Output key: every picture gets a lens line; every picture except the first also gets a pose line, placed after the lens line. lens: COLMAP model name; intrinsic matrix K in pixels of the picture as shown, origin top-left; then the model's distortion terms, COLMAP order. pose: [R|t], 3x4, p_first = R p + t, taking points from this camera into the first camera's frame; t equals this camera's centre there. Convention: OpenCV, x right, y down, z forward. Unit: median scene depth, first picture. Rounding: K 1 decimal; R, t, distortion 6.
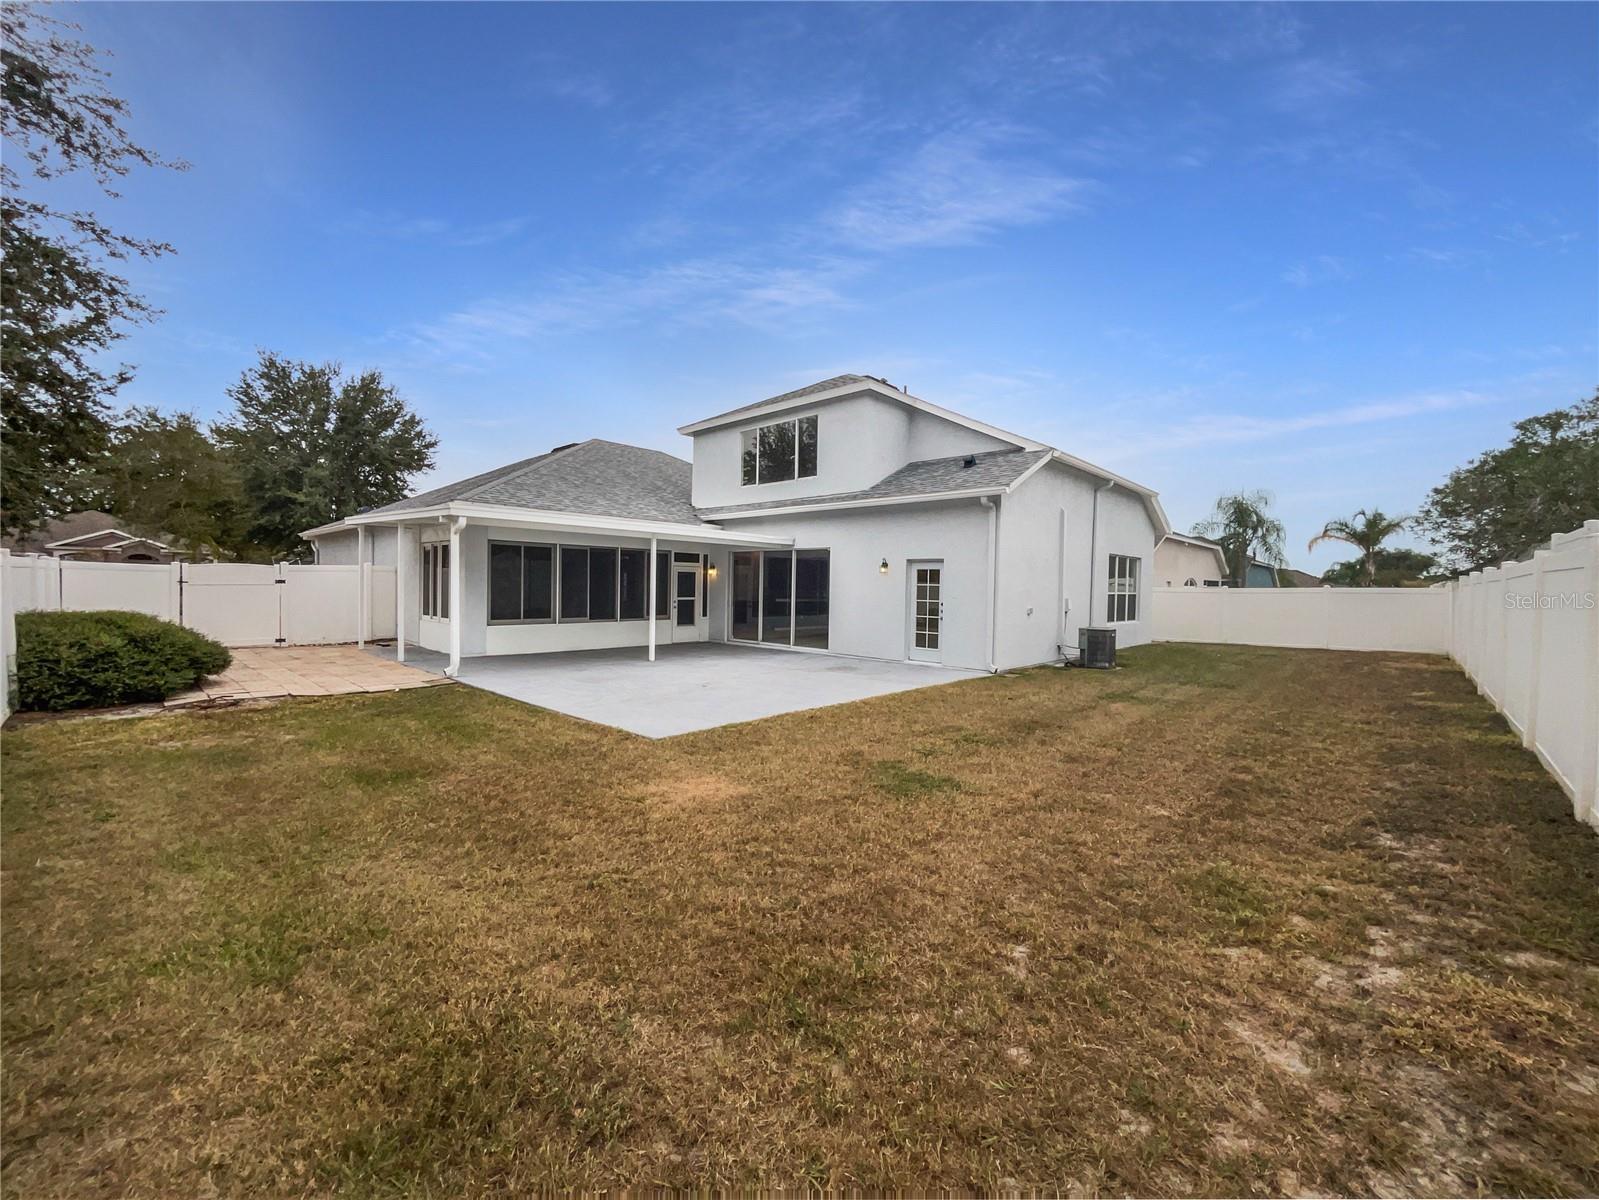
lens RADIAL K [[647.2, 0, 799.5], [0, 647.2, 600.0], [0, 0, 1]] dist [0.001672, 0.000720]
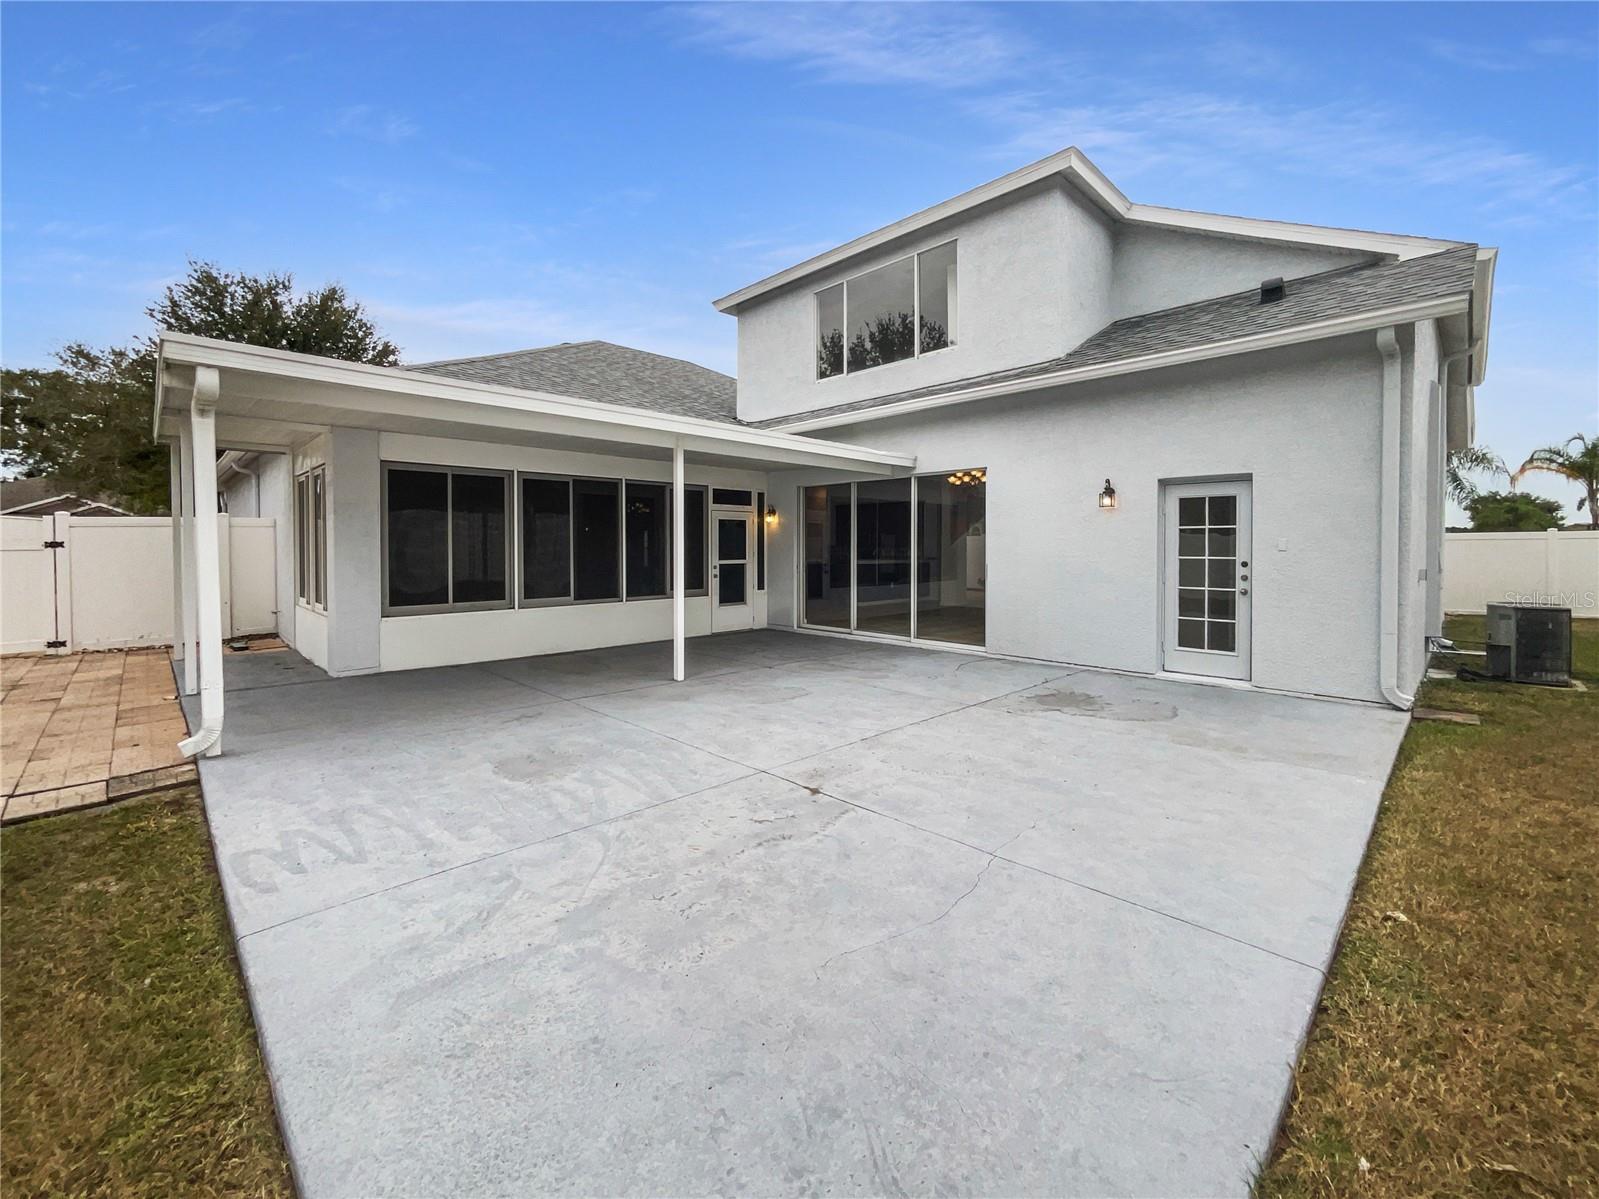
lens RADIAL K [[667.6, 0, 813.0], [0, 667.6, 553.4], [0, 0, 1]] dist [-0.000218, 0.000217]
pose [[0.999295, -0.018112, -0.032894, -0.083274], [0.017753, 0.999780, -0.011199, -0.001676], [0.033090, 0.010607, 0.999396, 0.389853]]
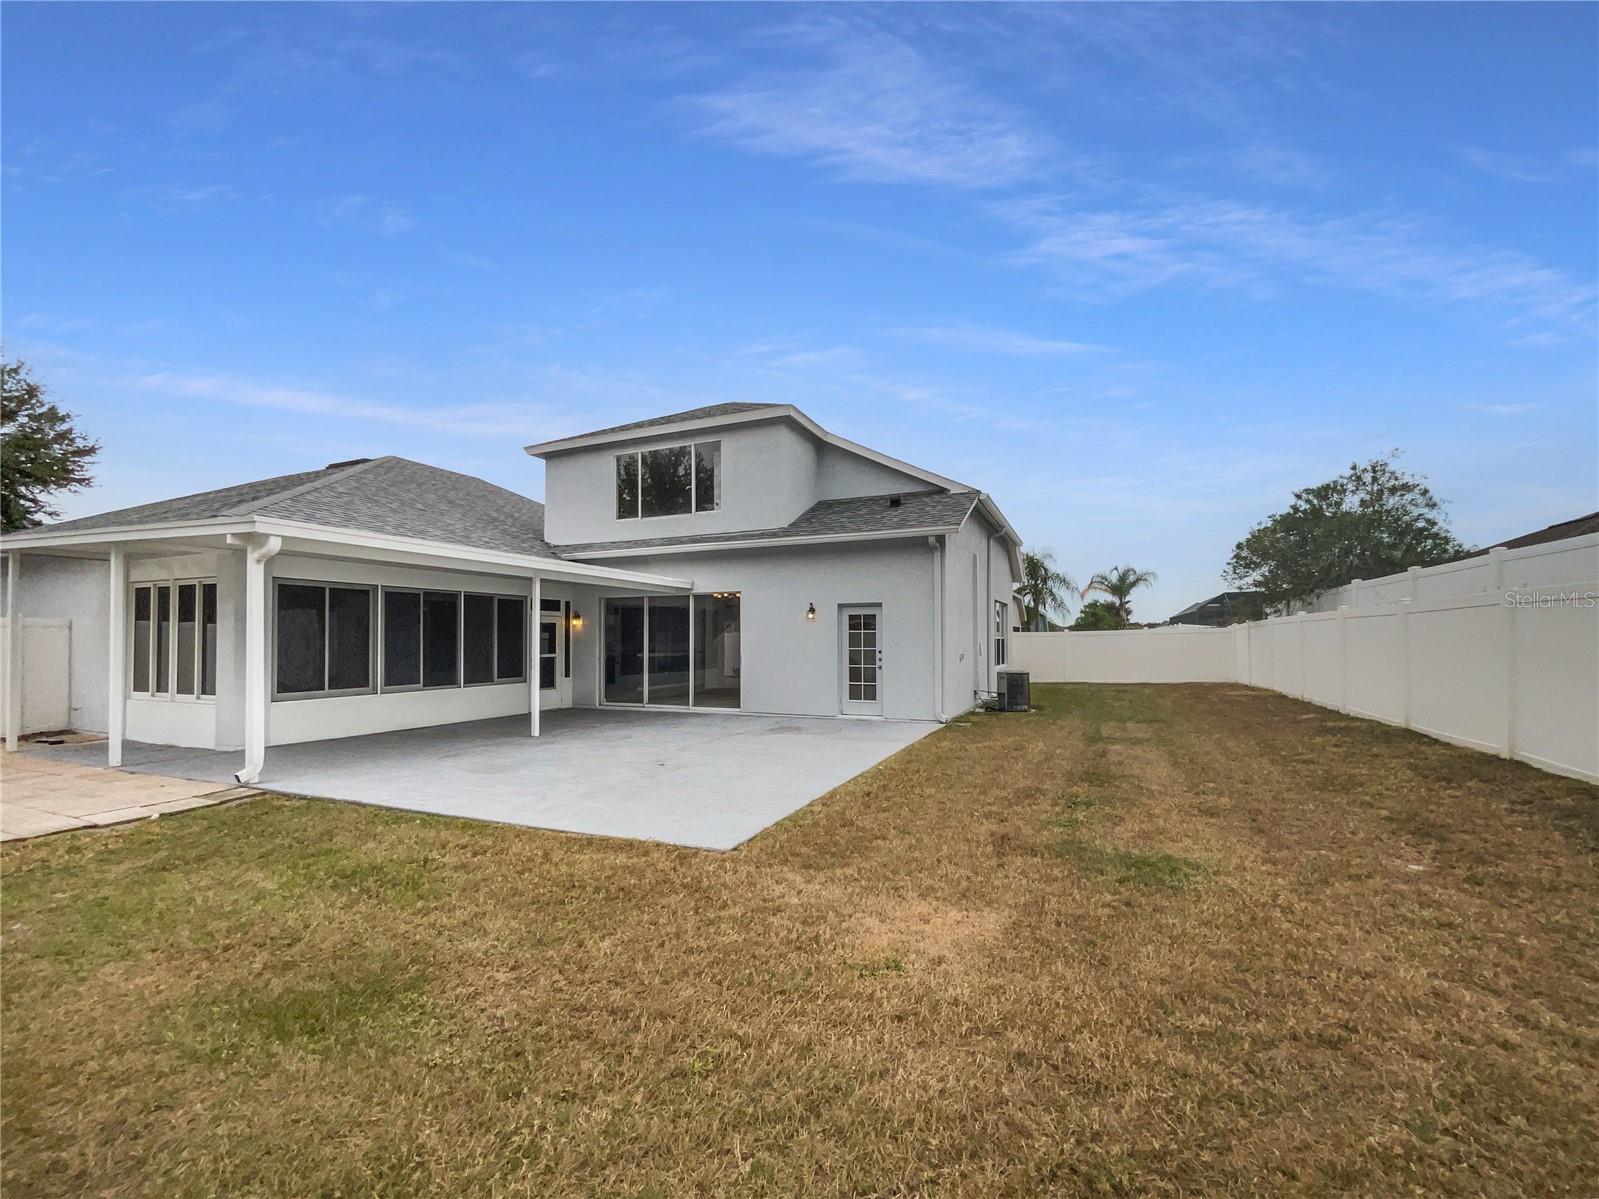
lens RADIAL K [[657.7, 0, 823.5], [0, 657.7, 632.6], [0, 0, 1]] dist [0.000554, 0.000369]
pose [[0.937735, -0.018293, 0.346869, -0.150522], [0.029349, 0.999214, -0.026646, 0.001455], [-0.346109, 0.035168, 0.937535, 0.121800]]
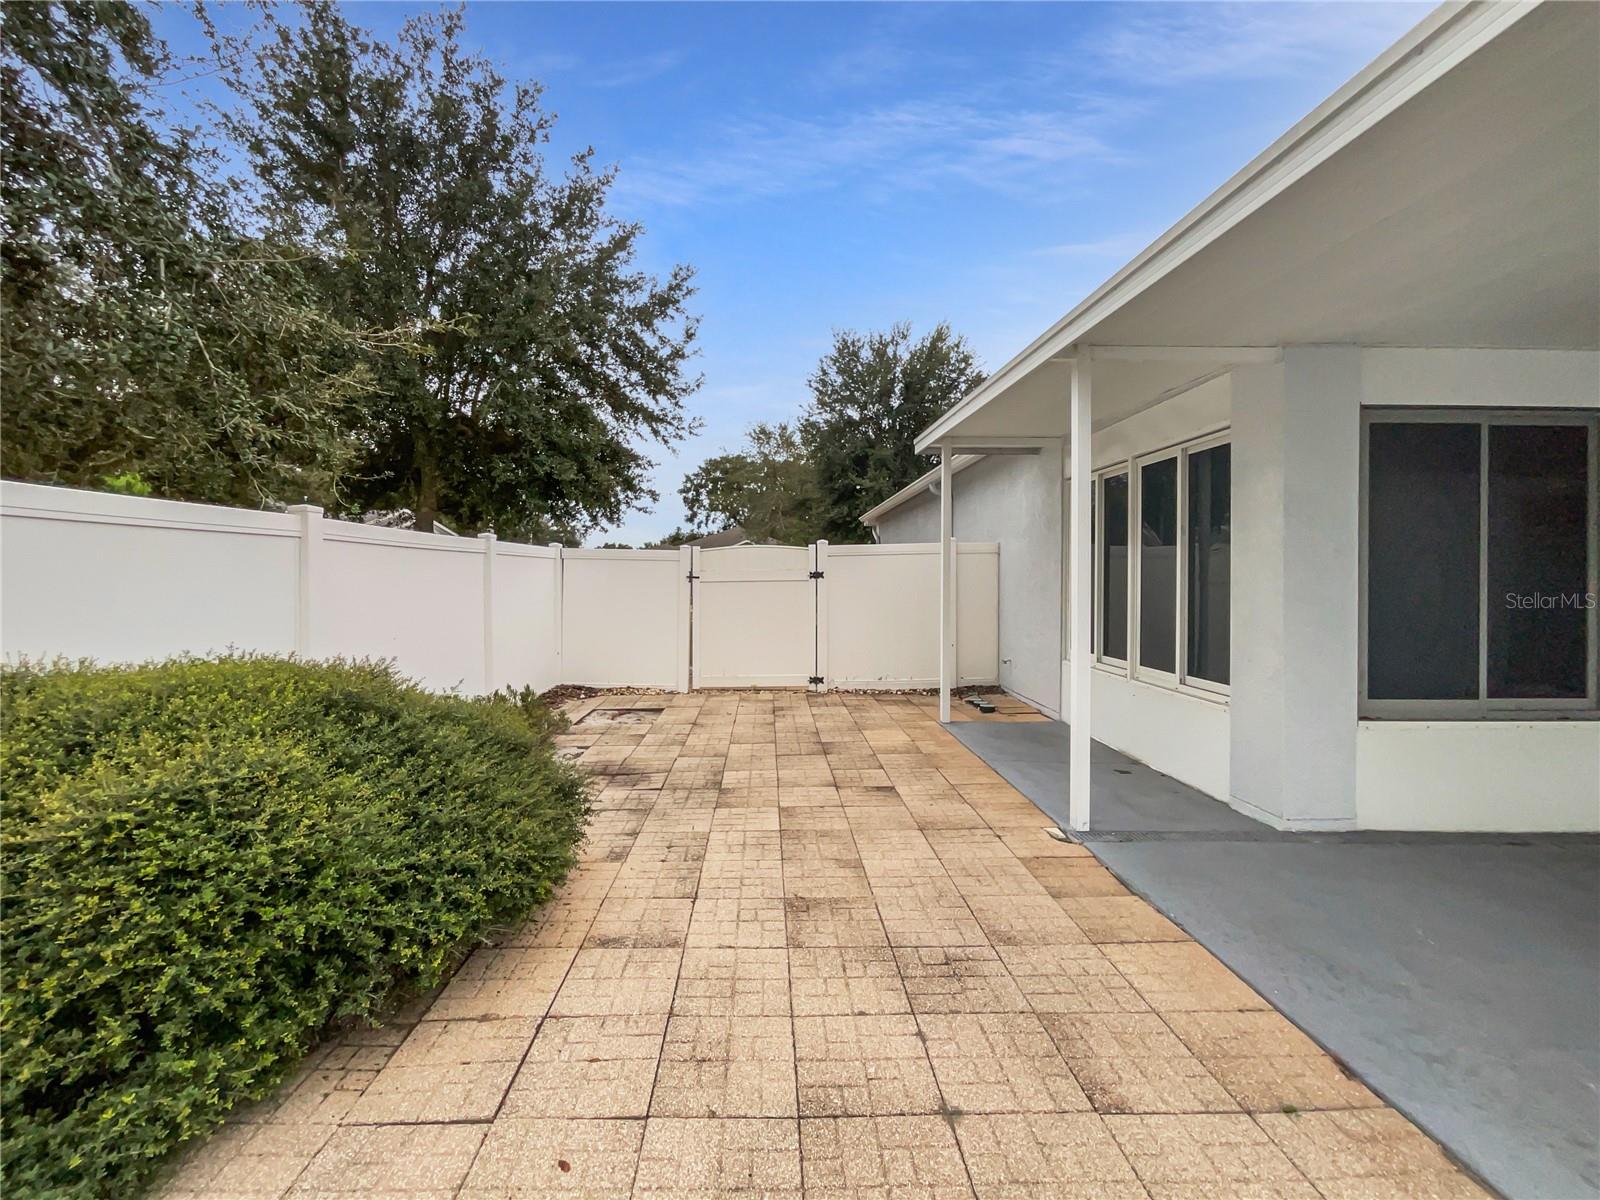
lens RADIAL K [[661.4, 0, 793.2], [0, 661.4, 586.1], [0, 0, 1]] dist [-0.000360, 0.000869]
pose [[0.713419, -0.002667, -0.700732, -0.398078], [-0.013969, 0.999740, -0.018027, -0.008298], [0.700598, 0.022649, 0.713197, 0.548817]]
